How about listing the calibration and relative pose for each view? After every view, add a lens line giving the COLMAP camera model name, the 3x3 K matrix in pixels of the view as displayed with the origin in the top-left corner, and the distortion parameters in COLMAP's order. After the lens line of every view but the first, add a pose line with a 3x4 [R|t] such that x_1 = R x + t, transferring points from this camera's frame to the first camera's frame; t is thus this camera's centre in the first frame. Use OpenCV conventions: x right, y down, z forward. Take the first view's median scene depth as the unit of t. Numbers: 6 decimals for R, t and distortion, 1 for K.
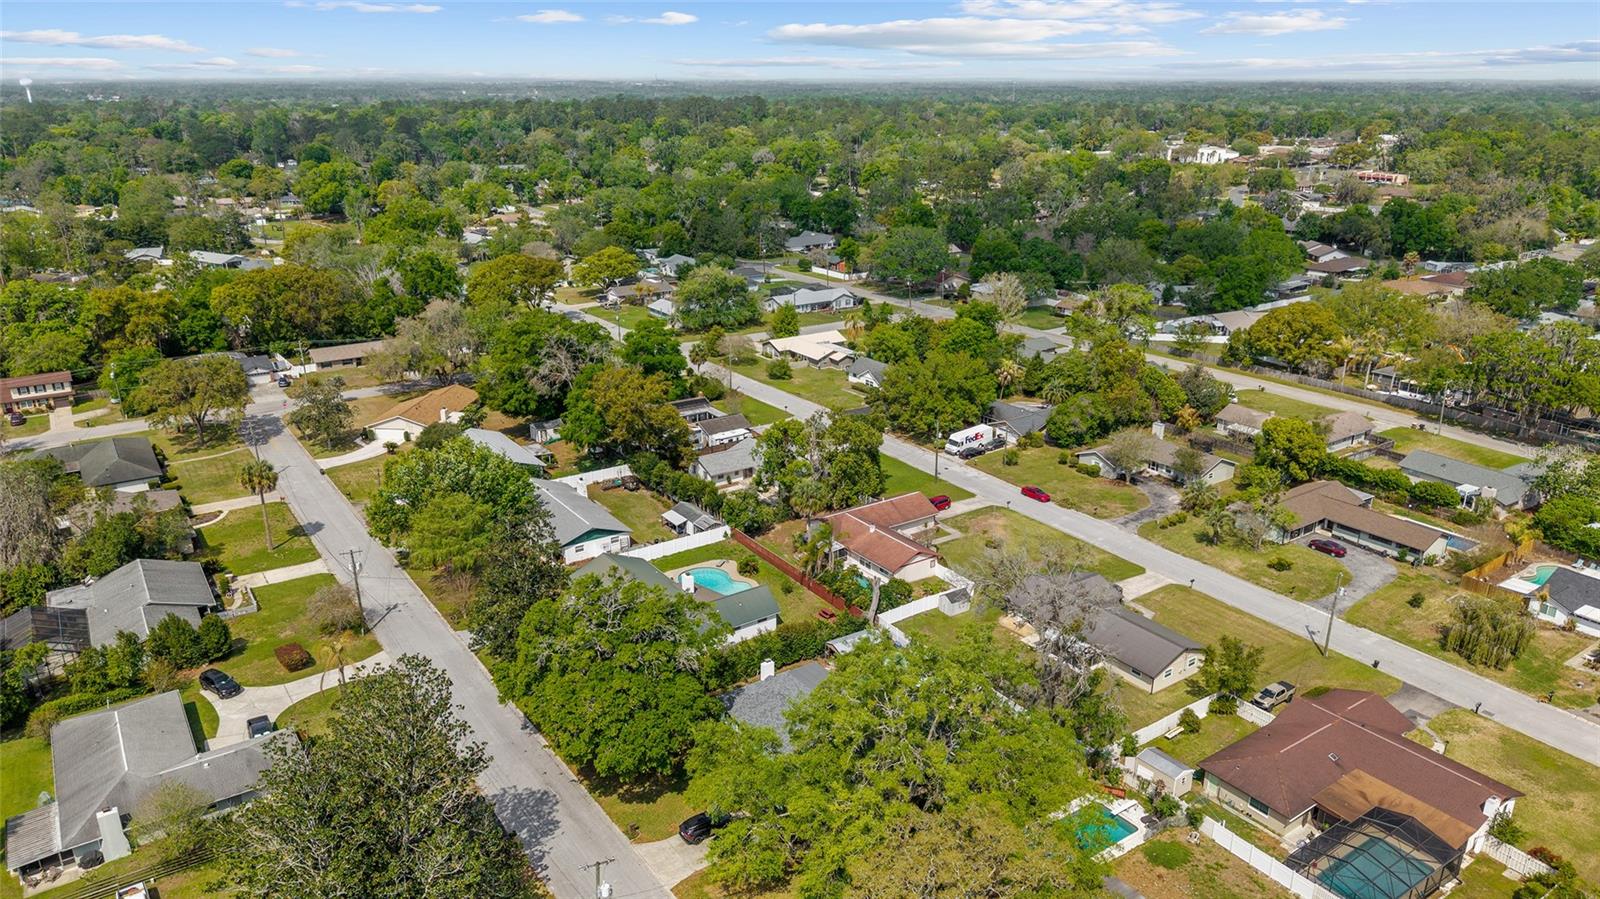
lens RADIAL K [[1093.9, 0, 800.0], [0, 1093.9, 449.5], [0, 0, 1]] dist [0.000574, -0.005705]
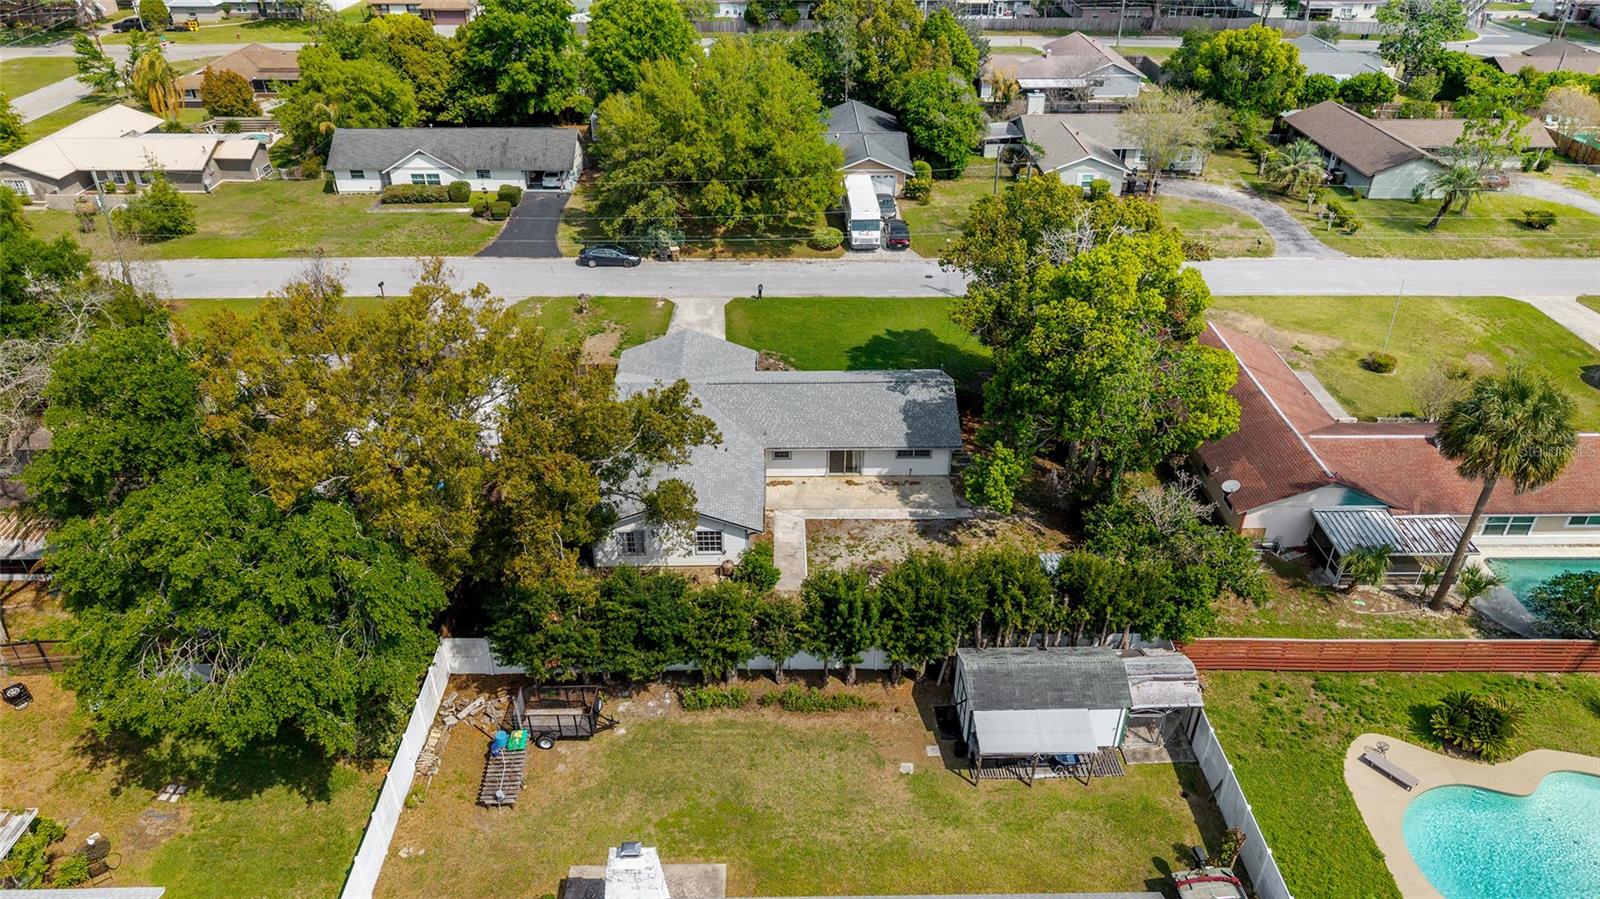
lens RADIAL K [[1093.9, 0, 800.0], [0, 1093.9, 449.5], [0, 0, 1]] dist [0.000574, -0.005705]
pose [[0.556637, -0.435632, 0.707375, -0.279515], [0.266434, 0.900118, 0.344674, -0.098248], [-0.786872, -0.003390, 0.617106, 0.805779]]
